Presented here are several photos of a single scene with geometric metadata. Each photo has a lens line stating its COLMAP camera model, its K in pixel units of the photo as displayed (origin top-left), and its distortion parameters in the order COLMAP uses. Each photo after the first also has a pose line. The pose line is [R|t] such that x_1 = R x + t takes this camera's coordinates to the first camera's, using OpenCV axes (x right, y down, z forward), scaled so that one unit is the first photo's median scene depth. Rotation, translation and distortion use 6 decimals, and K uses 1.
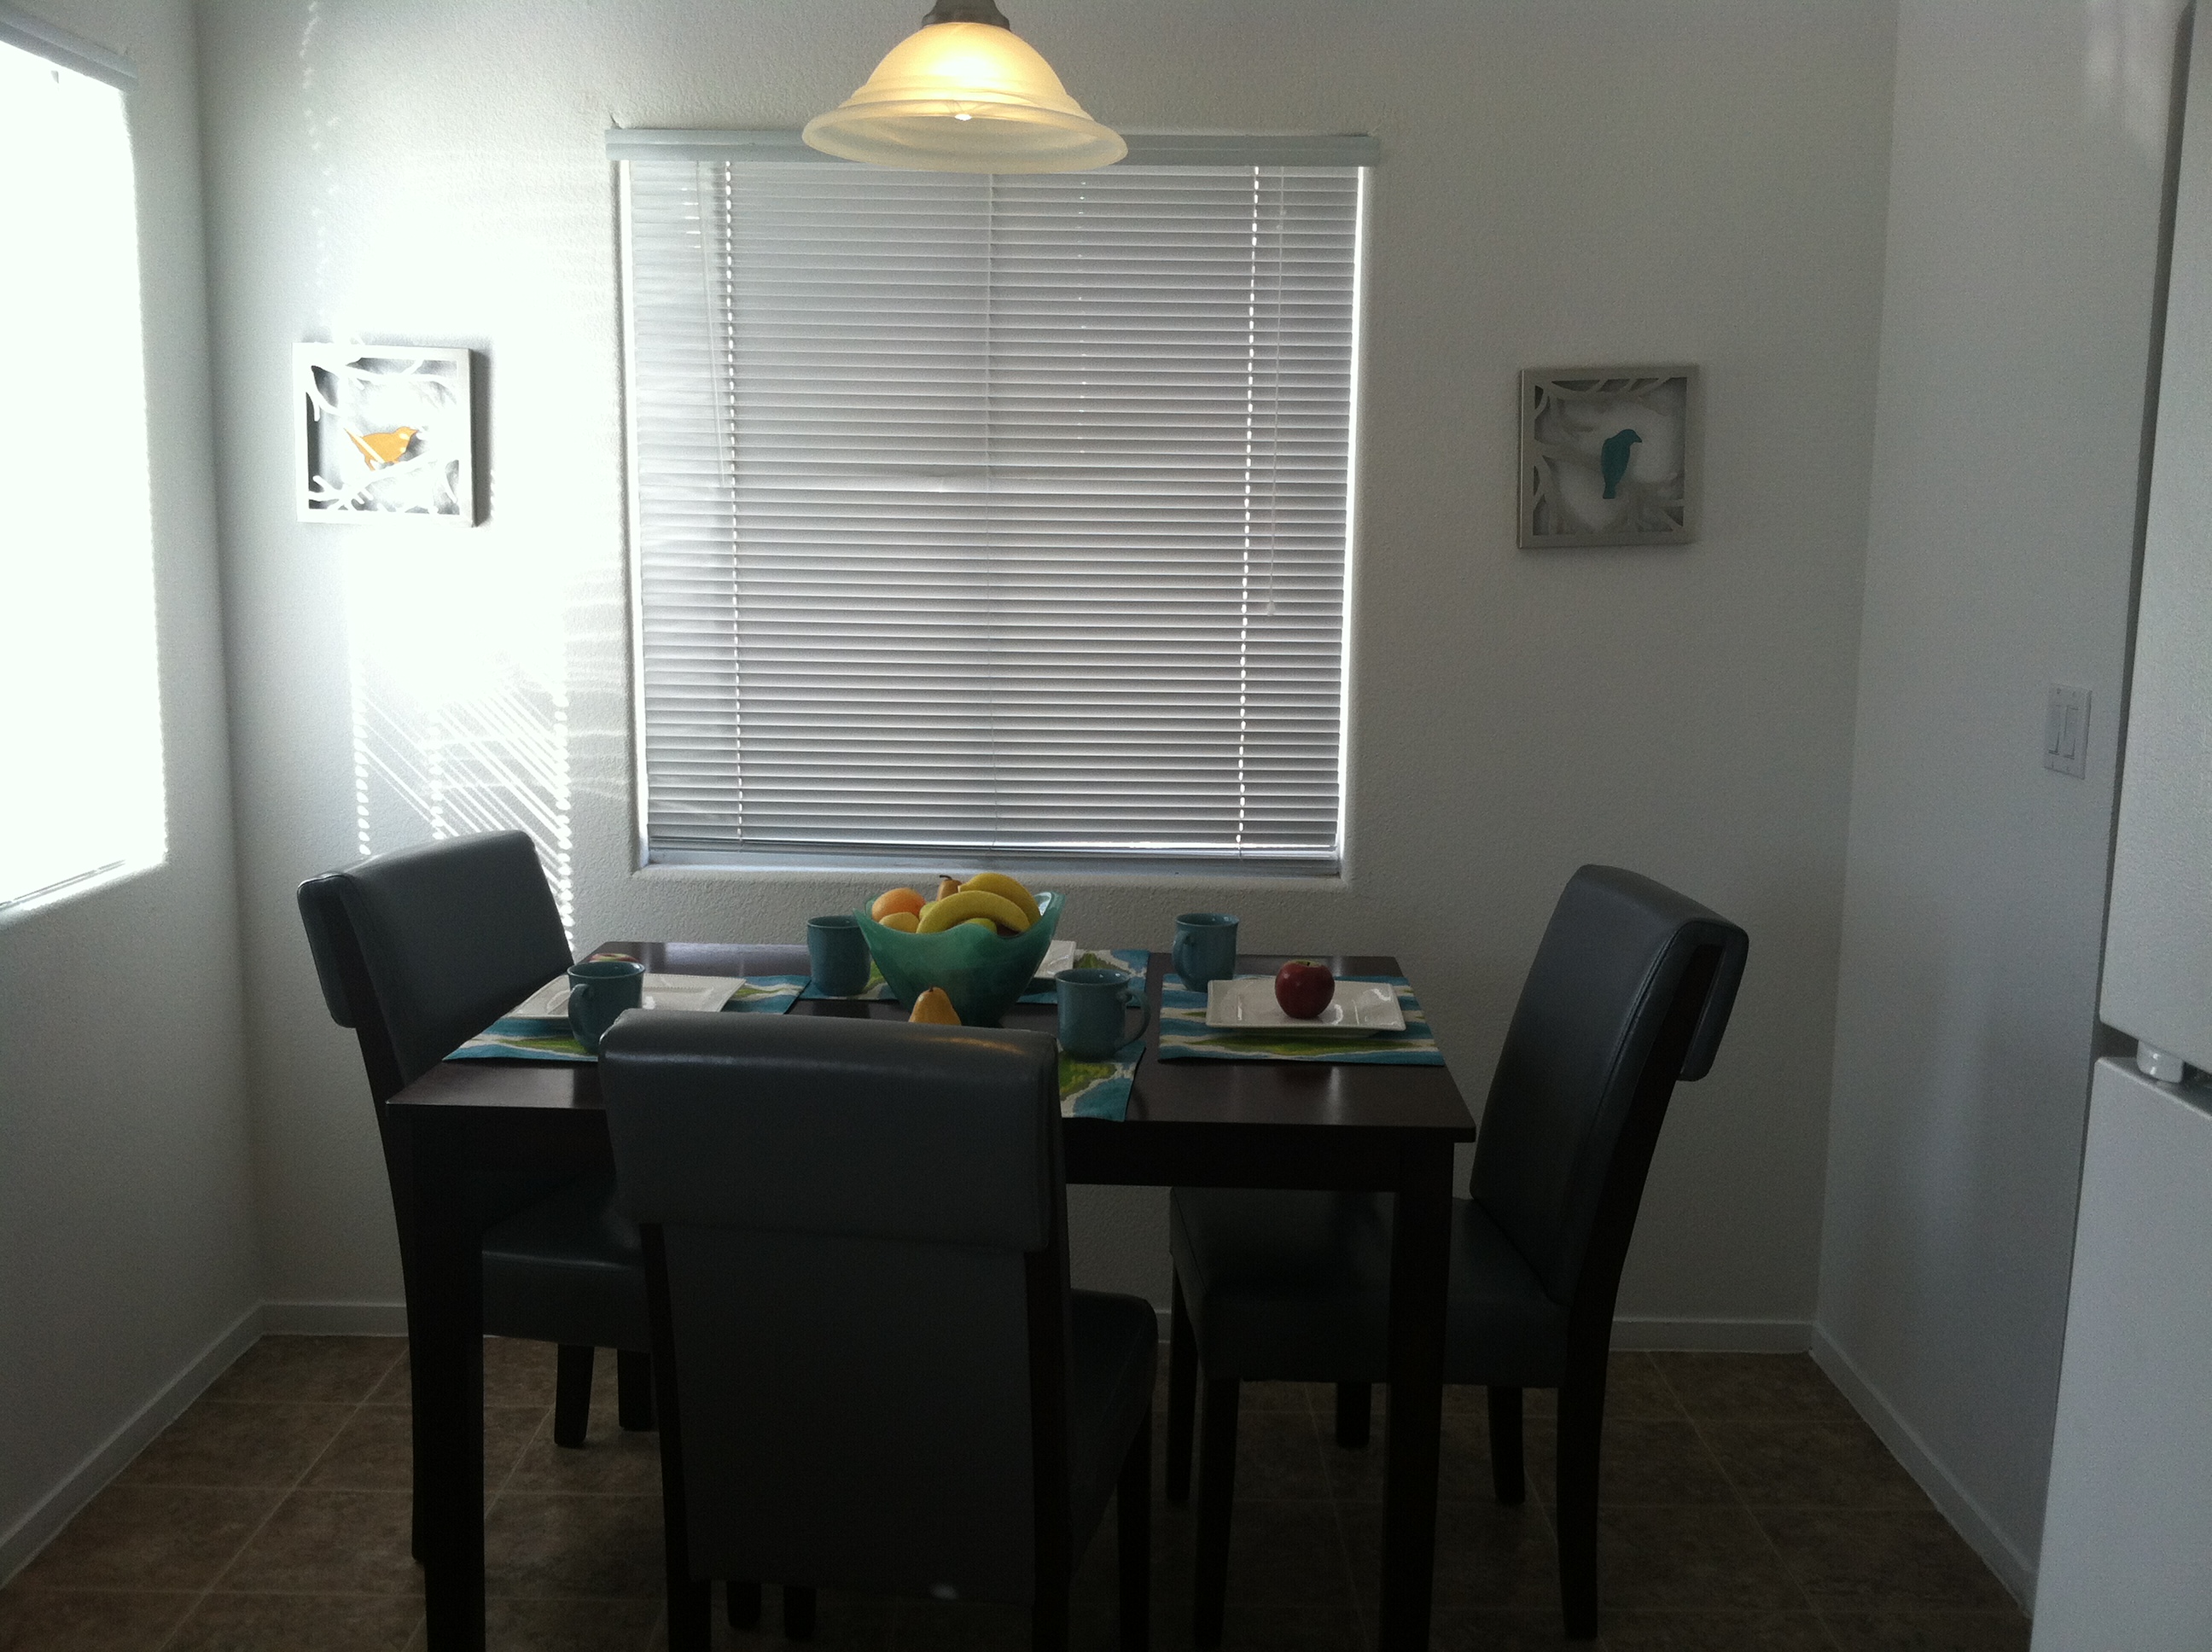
lens RADIAL K [[2190.6, 0, 1106.0], [0, 2190.6, 826.0], [0, 0, 1]] dist [0.165363, -0.393095]
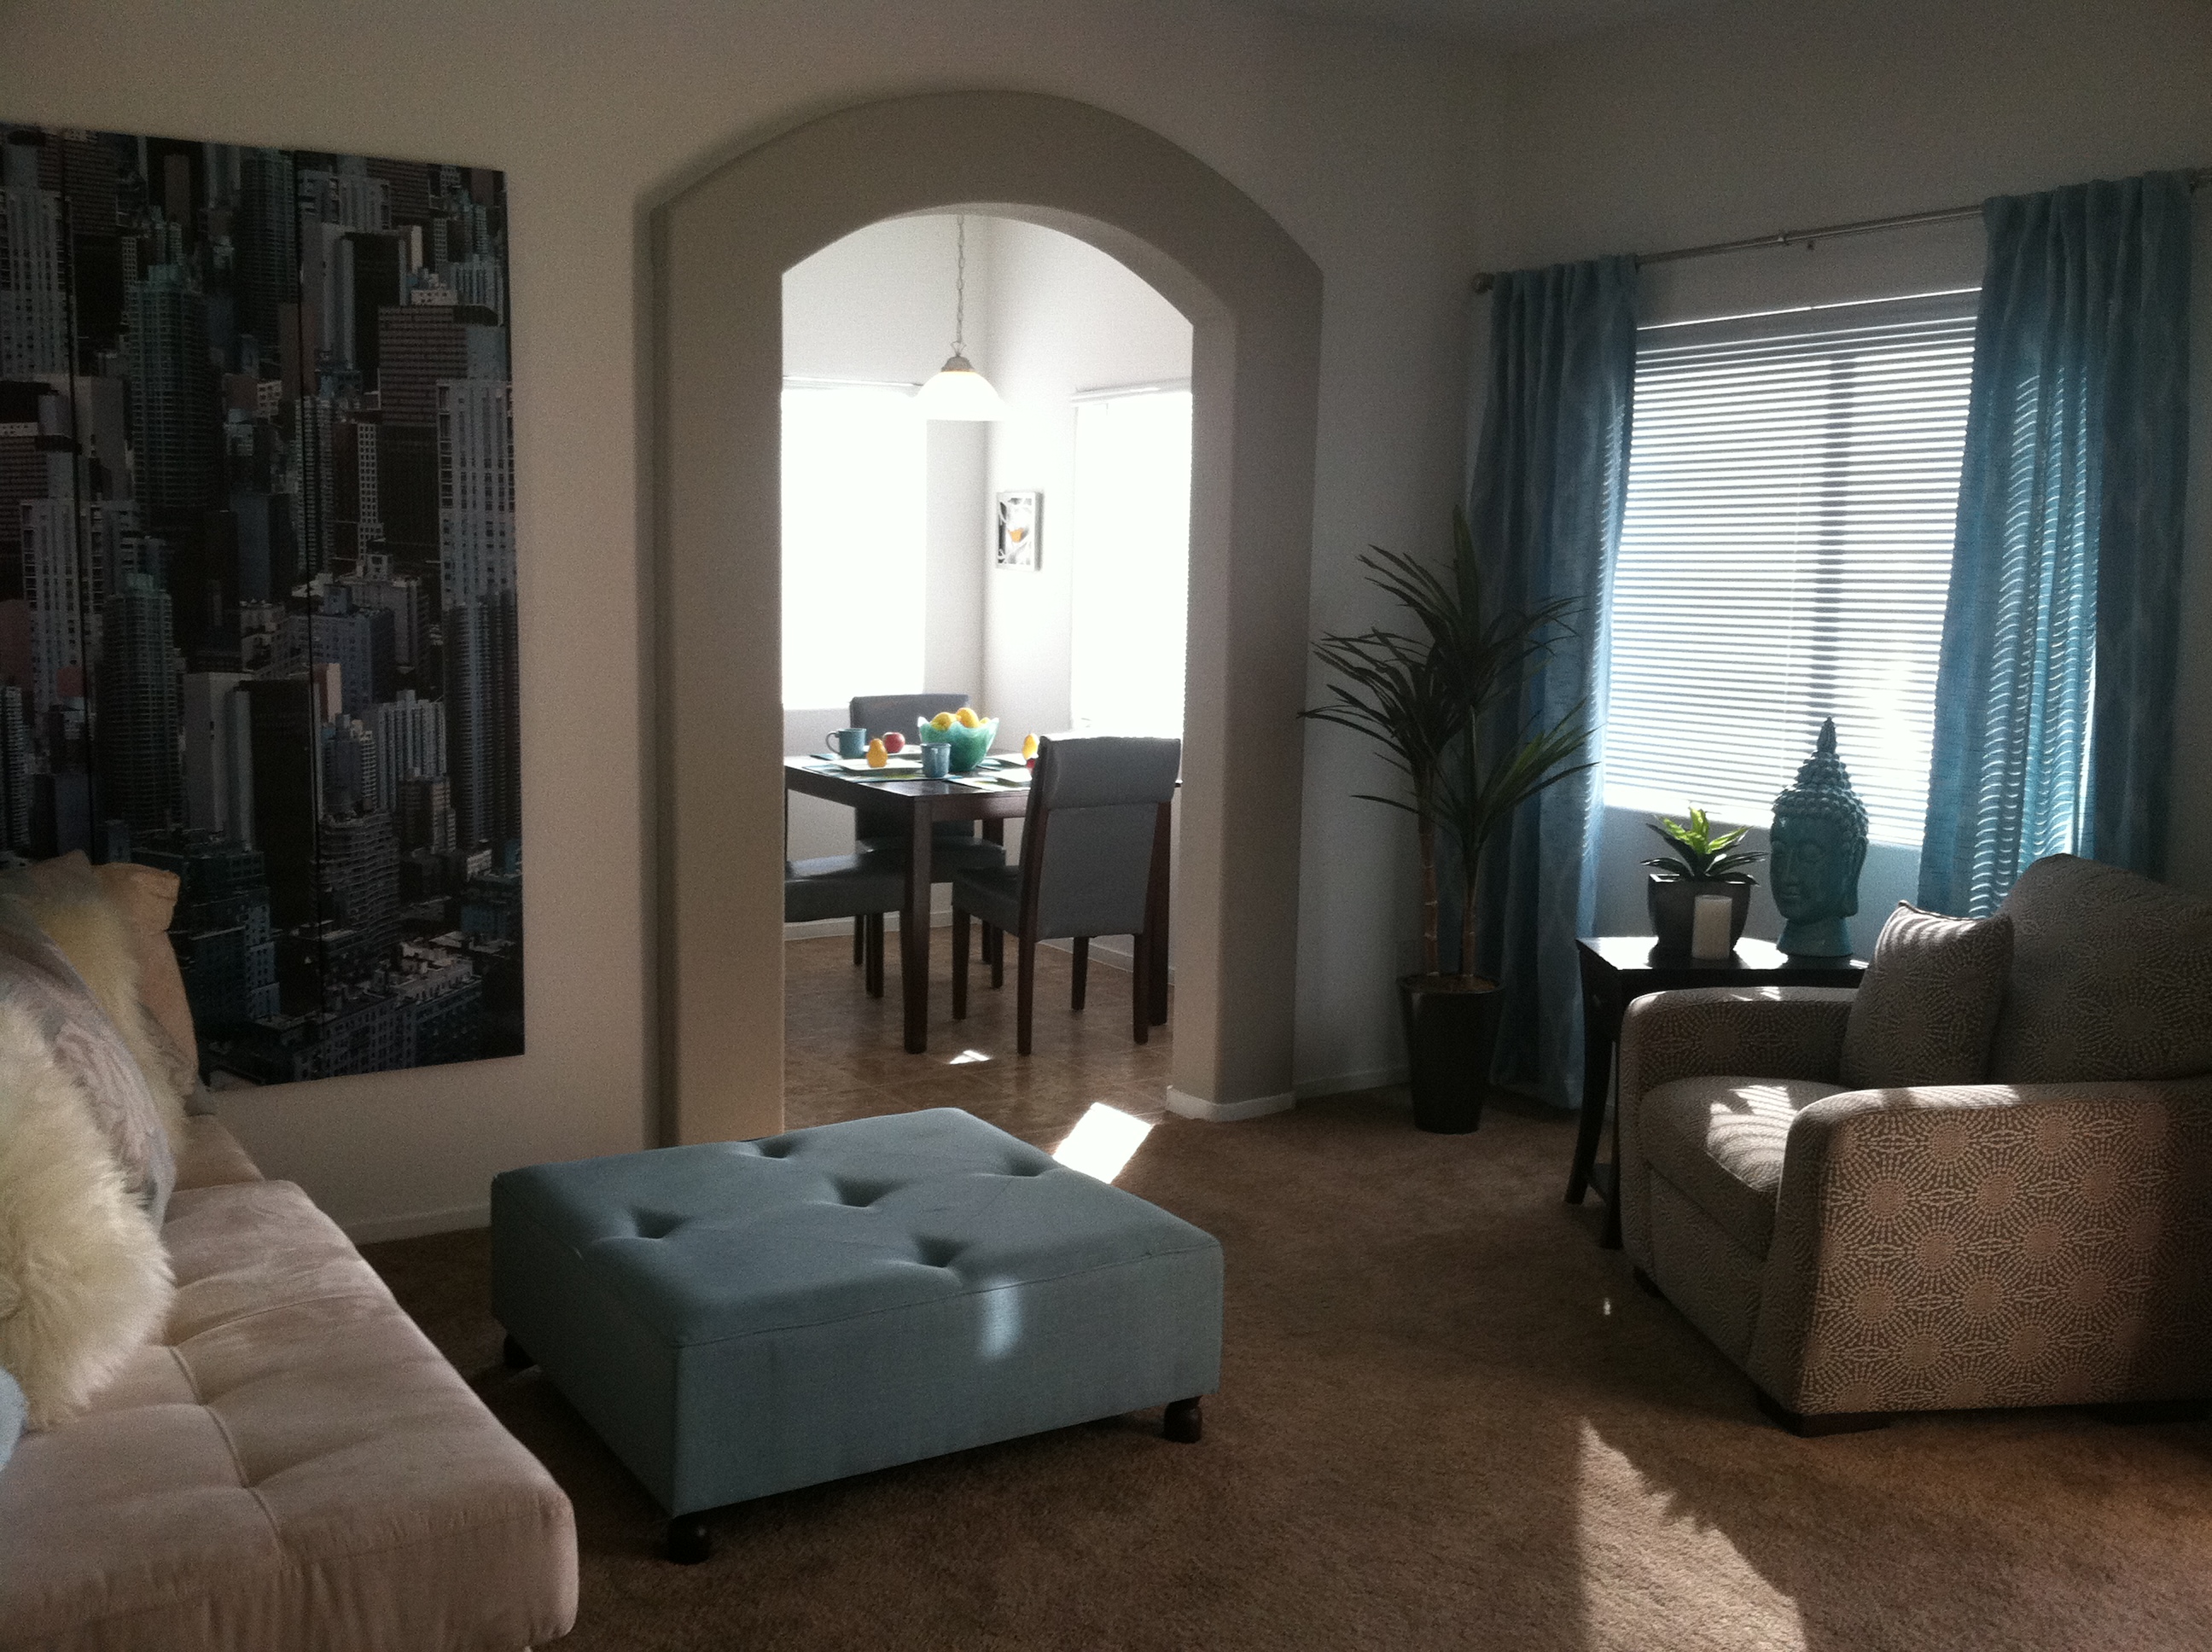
lens RADIAL K [[2190.6, 0, 1106.0], [0, 2190.6, 826.0], [0, 0, 1]] dist [0.165363, -0.393095]
pose [[0.515851, 0.096075, -0.851274, 1.754340], [-0.119256, 0.992070, 0.039699, 0.032399], [0.848337, 0.081041, 0.523218, -0.120583]]
